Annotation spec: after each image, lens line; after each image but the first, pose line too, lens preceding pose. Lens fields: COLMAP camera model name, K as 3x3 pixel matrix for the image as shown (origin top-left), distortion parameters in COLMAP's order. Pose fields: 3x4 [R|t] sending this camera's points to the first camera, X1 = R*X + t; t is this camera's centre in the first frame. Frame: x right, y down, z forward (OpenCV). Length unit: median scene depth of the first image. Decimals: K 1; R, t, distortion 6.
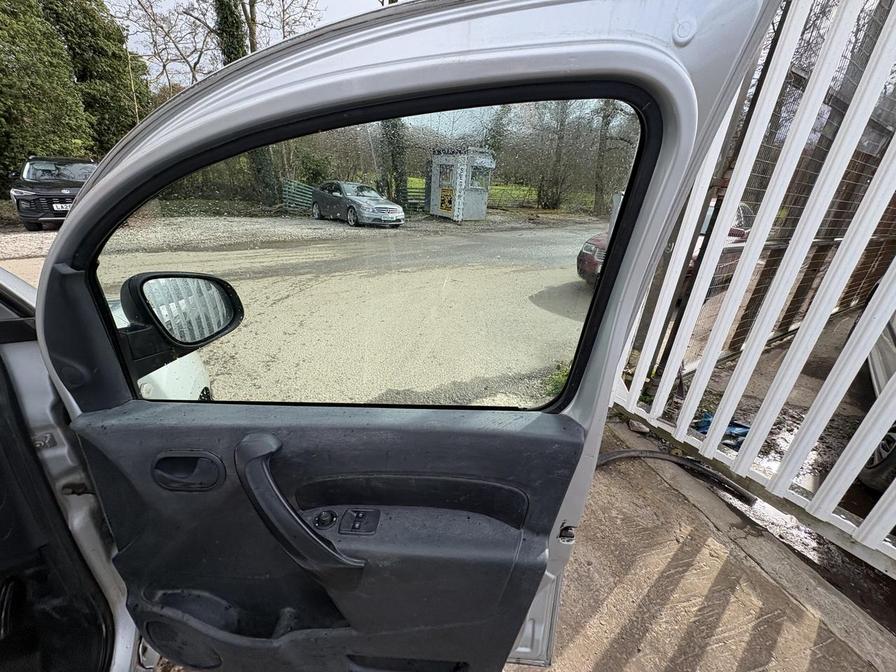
lens RADIAL K [[353.4, 0, 446.9], [0, 353.4, 336.6], [0, 0, 1]] dist [-0.000392, -0.000158]
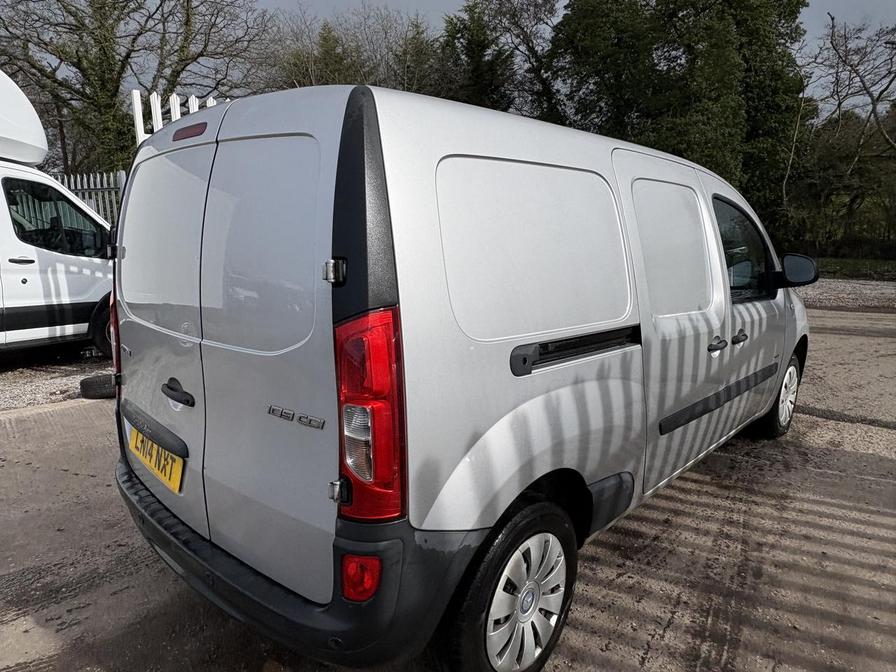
lens RADIAL K [[587.9, 0, 448.0], [0, 587.9, 336.0], [0, 0, 1]] dist [-0.000849, -0.000981]
pose [[0.408011, 0.114656, -0.905749, 0.146245], [-0.336186, 0.941242, -0.032292, 0.100215], [0.848826, 0.317675, 0.422583, -0.207821]]
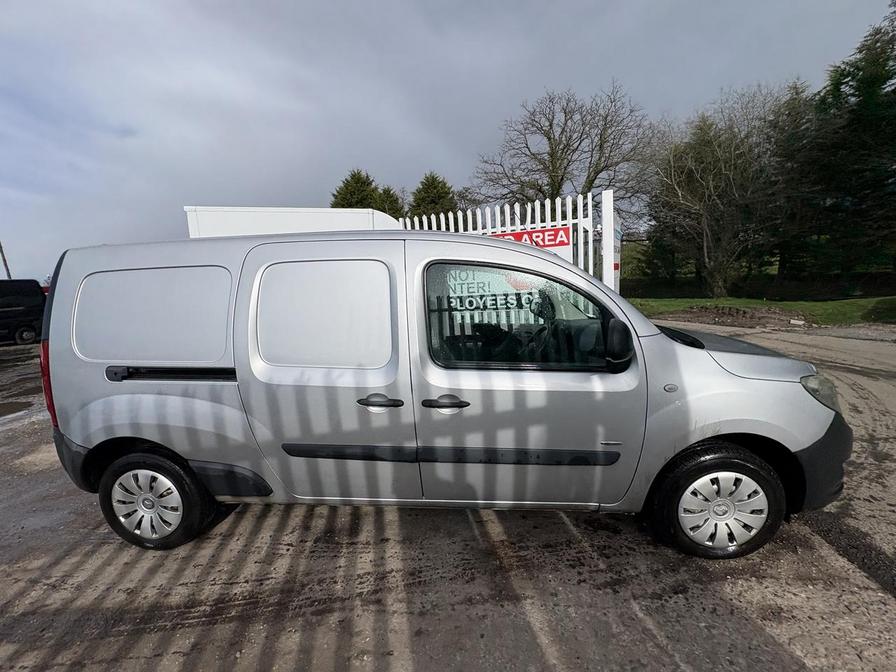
lens RADIAL K [[357.1, 0, 447.3], [0, 357.1, 335.3], [0, 0, 1]] dist [-0.000493, -0.000028]
pose [[-0.463206, 0.106581, -0.879819, 0.099722], [-0.326969, 0.902158, 0.281429, -0.018642], [0.823730, 0.418033, -0.383037, 0.052573]]
